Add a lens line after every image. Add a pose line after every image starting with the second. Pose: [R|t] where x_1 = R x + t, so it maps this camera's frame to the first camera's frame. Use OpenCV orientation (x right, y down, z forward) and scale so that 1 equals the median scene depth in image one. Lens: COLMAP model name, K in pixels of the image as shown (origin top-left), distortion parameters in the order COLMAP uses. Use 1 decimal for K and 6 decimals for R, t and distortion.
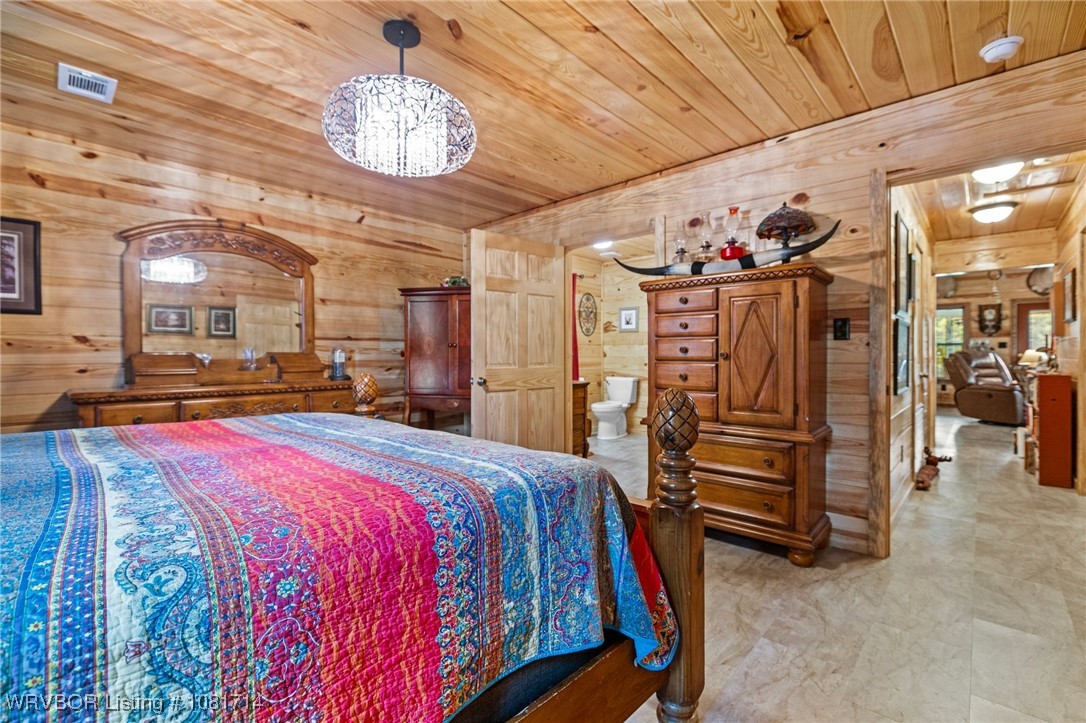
lens RADIAL K [[476.6, 0, 543.0], [0, 476.6, 361.5], [0, 0, 1]] dist [-0.004744, -0.000224]
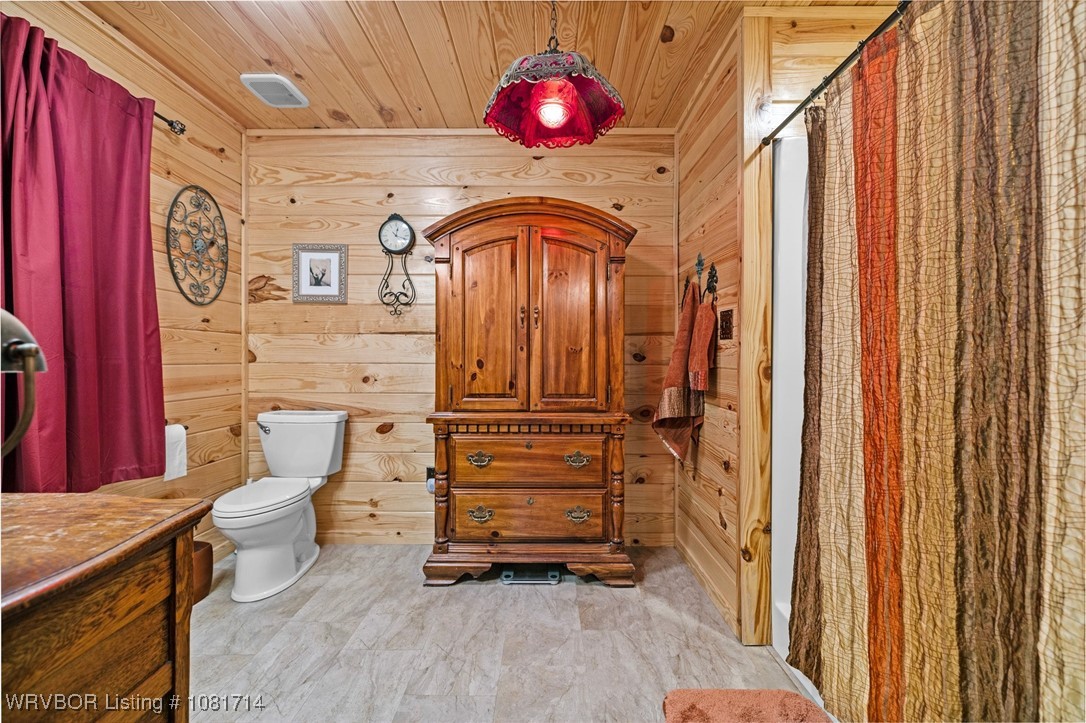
lens RADIAL K [[452.5, 0, 543.8], [0, 452.5, 359.4], [0, 0, 1]] dist [-0.000559, 0.000345]
pose [[0.741631, 0.000411, 0.670808, 0.058397], [0.005354, 0.999964, -0.006532, -0.008625], [-0.670786, 0.008436, 0.741603, 0.573526]]
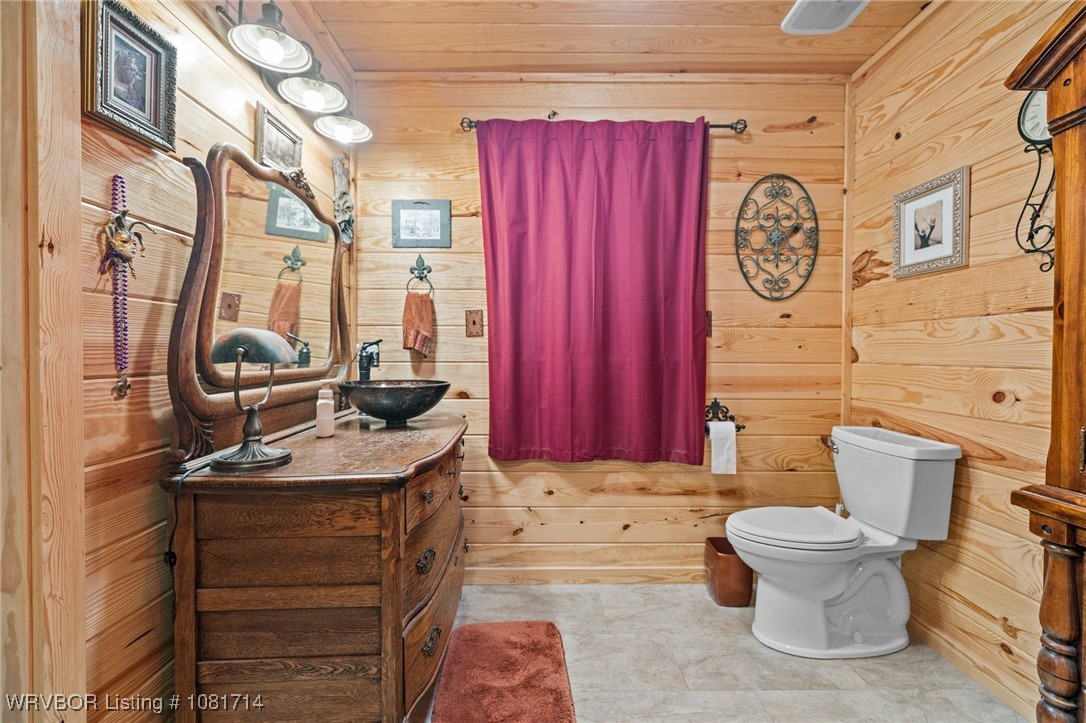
lens RADIAL K [[447.7, 0, 543.0], [0, 447.7, 361.5], [0, 0, 1]] dist [-0.002067, -0.000188]
pose [[0.681372, 0.016158, -0.731759, 0.219173], [-0.014365, 0.999859, 0.008702, -0.010276], [0.731796, 0.004582, 0.681508, 0.665422]]
